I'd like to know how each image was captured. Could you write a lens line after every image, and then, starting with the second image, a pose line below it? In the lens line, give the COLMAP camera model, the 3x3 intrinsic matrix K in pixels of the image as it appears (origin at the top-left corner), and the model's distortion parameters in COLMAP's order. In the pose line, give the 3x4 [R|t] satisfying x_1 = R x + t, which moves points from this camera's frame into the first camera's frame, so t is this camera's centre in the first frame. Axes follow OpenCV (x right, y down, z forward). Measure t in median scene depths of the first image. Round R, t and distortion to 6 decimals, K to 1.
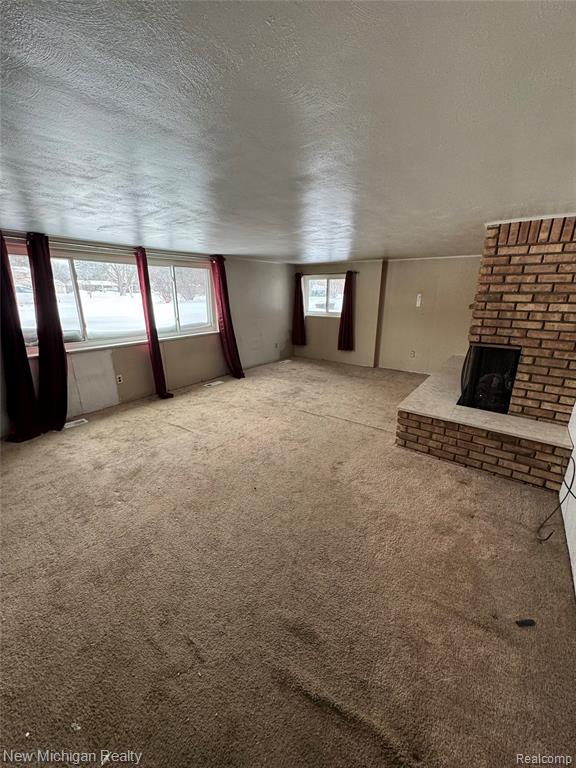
lens RADIAL K [[307.2, 0, 288.3], [0, 307.2, 385.3], [0, 0, 1]] dist [0.000159, 0.000111]
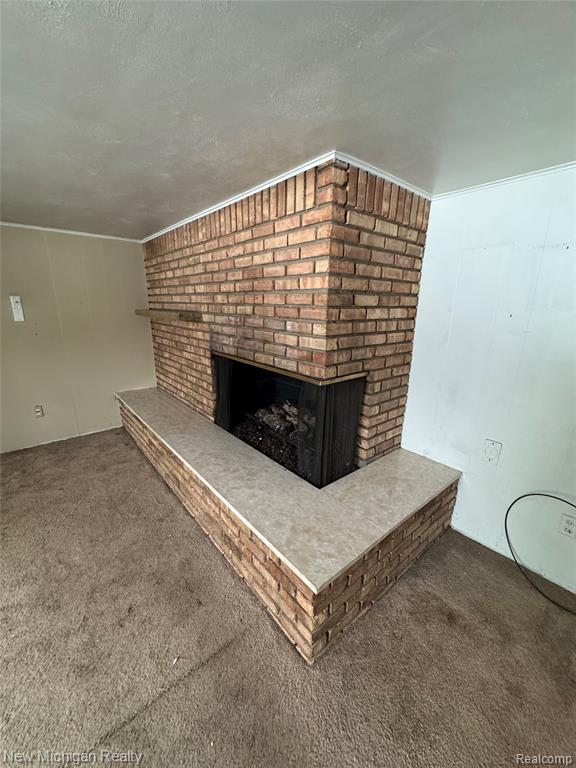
lens RADIAL K [[307.2, 0, 289.2], [0, 307.2, 383.3], [0, 0, 1]] dist [0.000159, 0.000111]
pose [[0.229228, -0.244744, 0.942101, 0.060963], [0.272689, 0.945263, 0.179215, -0.276862], [-0.934396, 0.215820, 0.283420, 0.995776]]
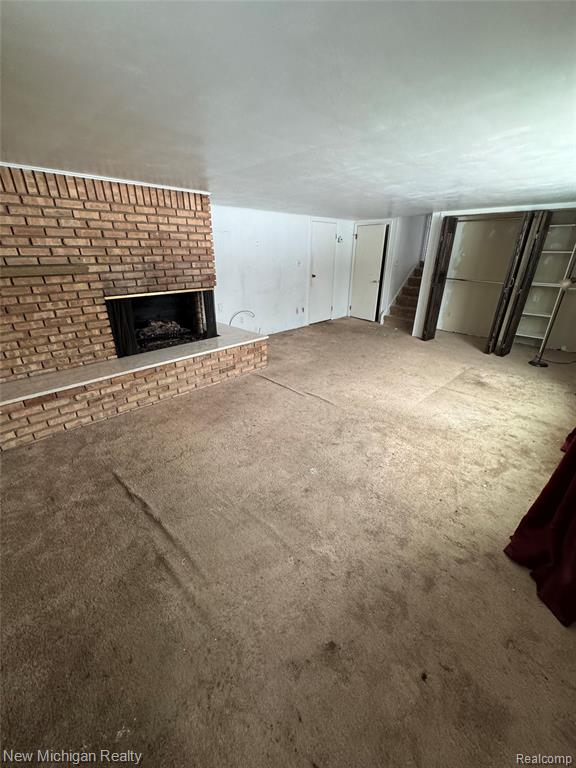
lens RADIAL K [[307.2, 0, 288.7], [0, 307.2, 383.1], [0, 0, 1]] dist [0.000159, 0.000111]
pose [[-0.989123, -0.063543, 0.132655, 0.080668], [0.038135, 0.760245, 0.648516, -0.739735], [-0.142059, 0.646521, -0.749553, 2.438990]]
